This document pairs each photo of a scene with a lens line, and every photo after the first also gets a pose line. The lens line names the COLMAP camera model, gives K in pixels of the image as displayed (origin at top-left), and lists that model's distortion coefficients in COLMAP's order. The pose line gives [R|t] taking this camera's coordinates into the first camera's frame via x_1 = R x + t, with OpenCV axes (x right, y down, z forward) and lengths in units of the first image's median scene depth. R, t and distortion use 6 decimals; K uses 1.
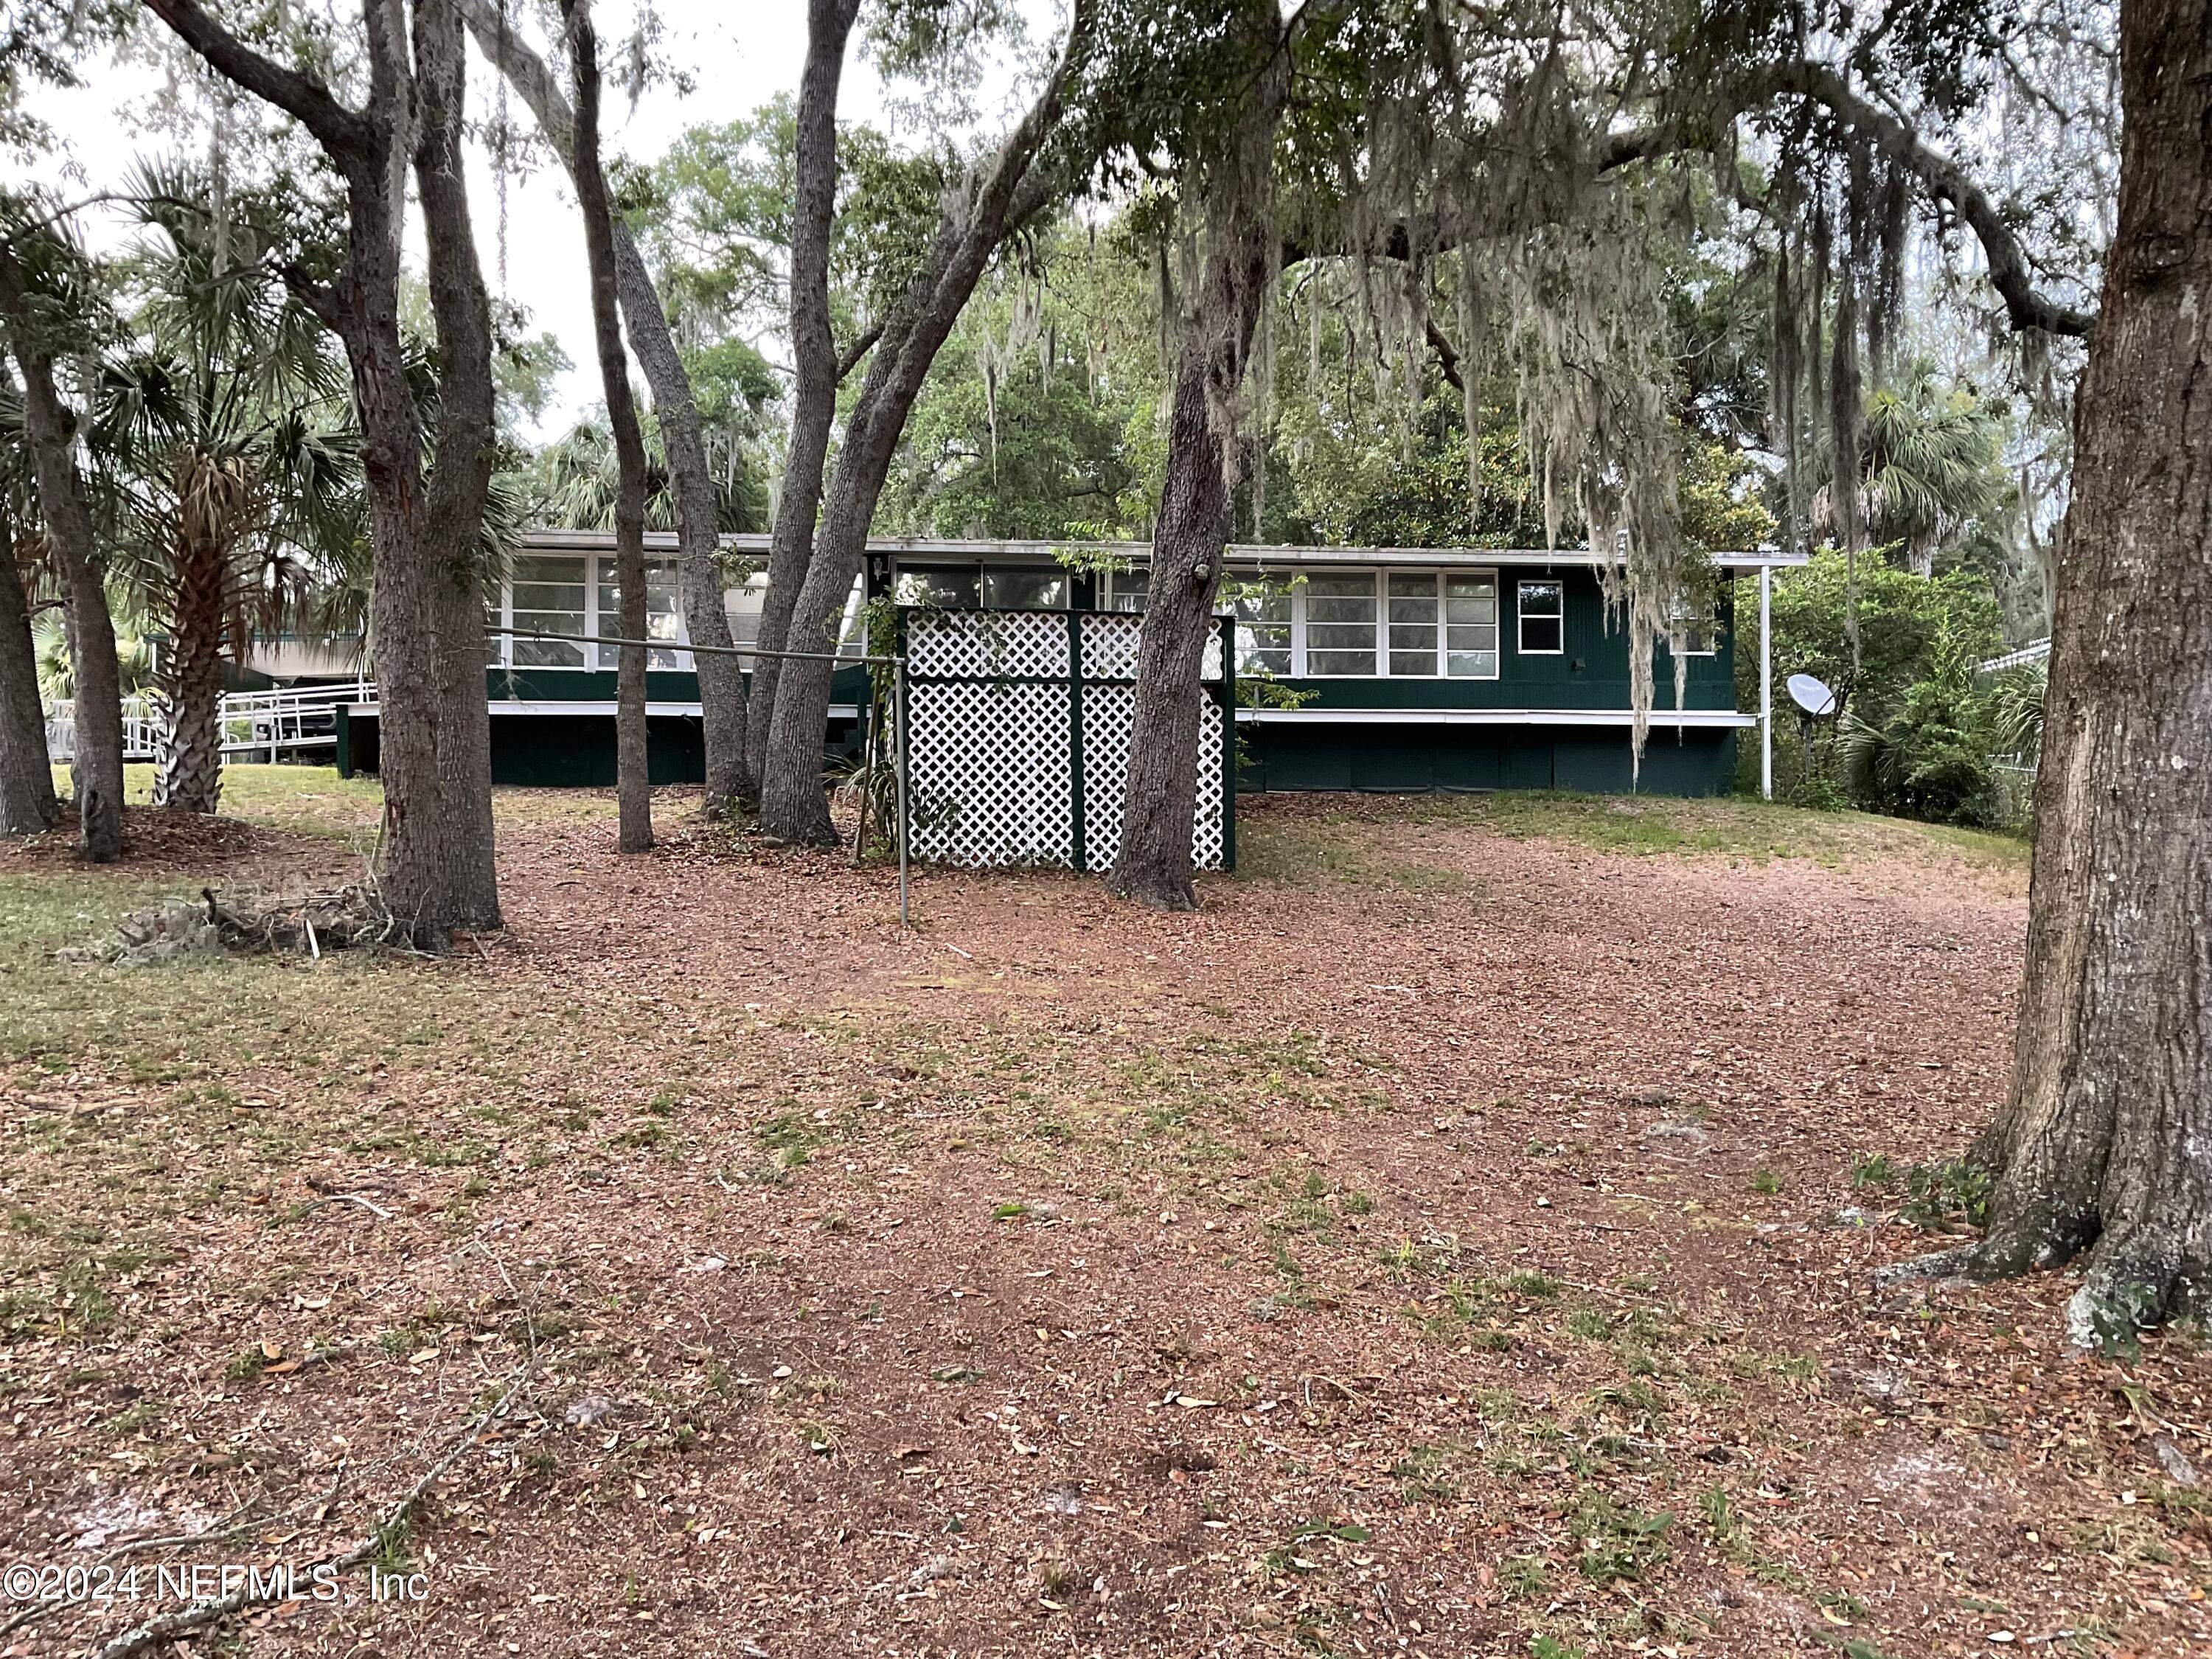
lens RADIAL K [[1796.6, 0, 1105.3], [0, 1796.6, 831.4], [0, 0, 1]] dist [0.055697, -0.093969]
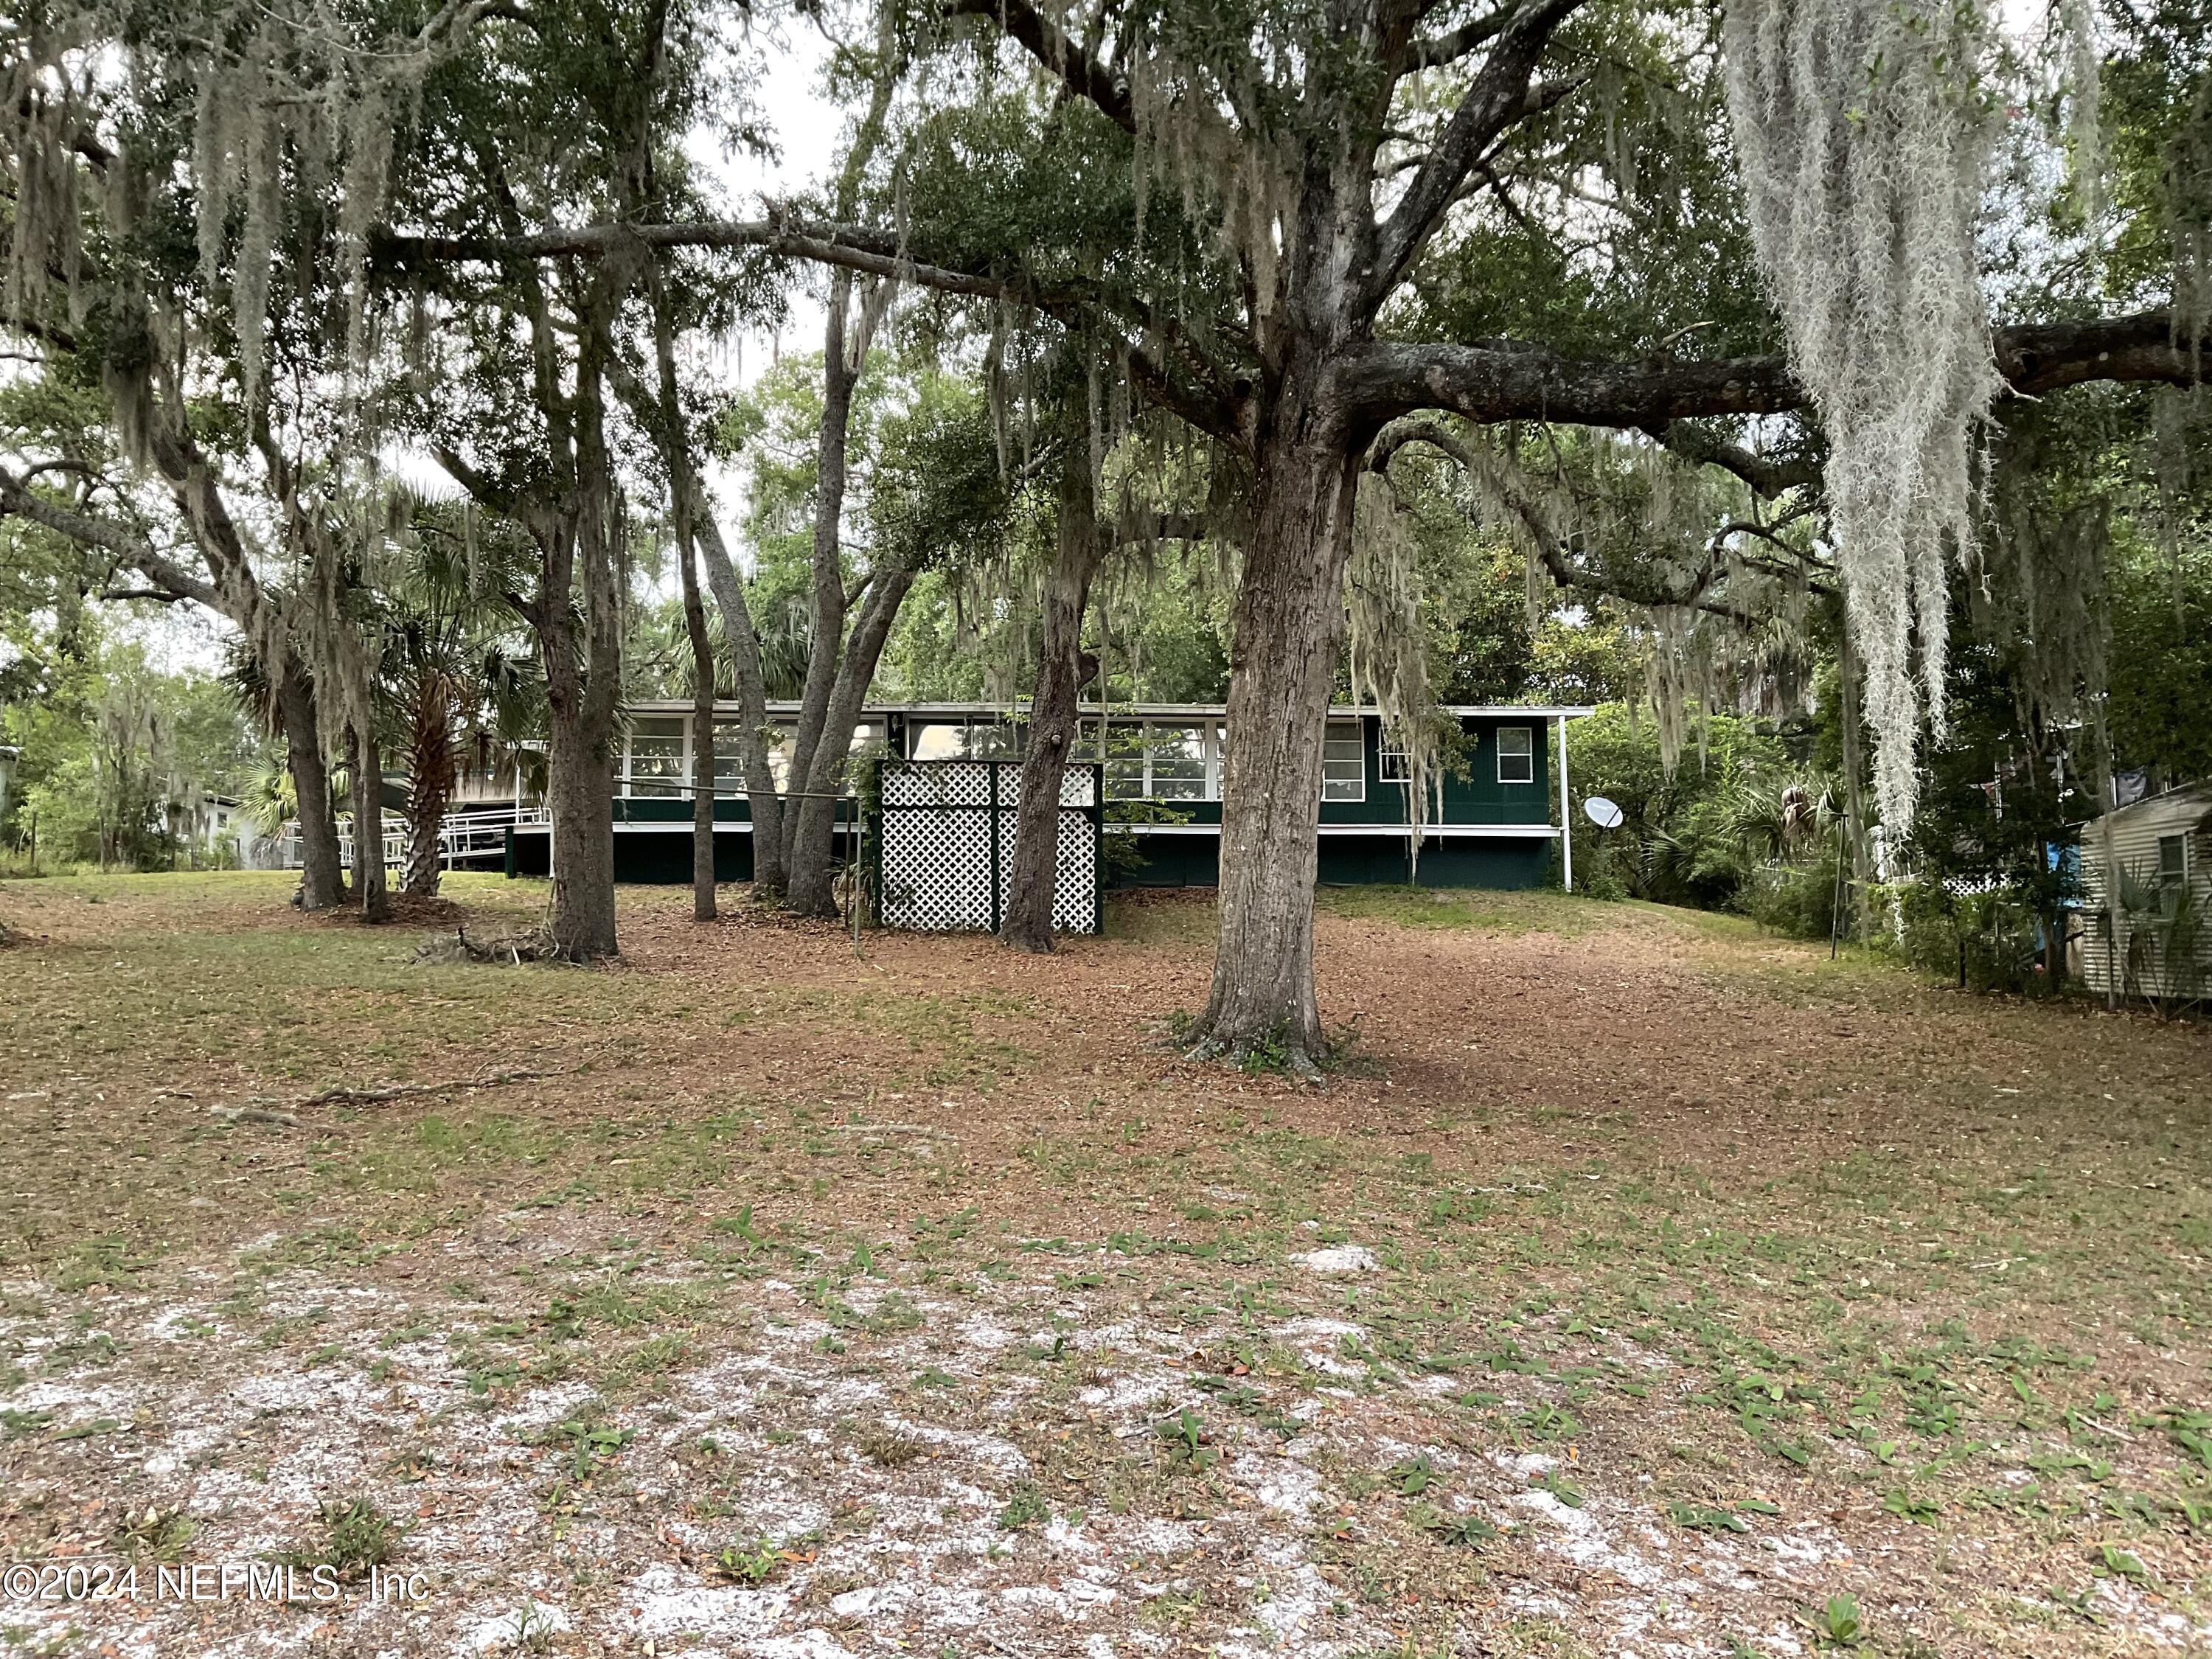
lens RADIAL K [[1796.6, 0, 1107.0], [0, 1796.6, 827.2], [0, 0, 1]] dist [0.055697, -0.093969]
pose [[0.998155, -0.004693, -0.060538, 0.169907], [0.000686, 0.997817, -0.066041, 0.032648], [0.060715, 0.065877, 0.995979, -0.498950]]
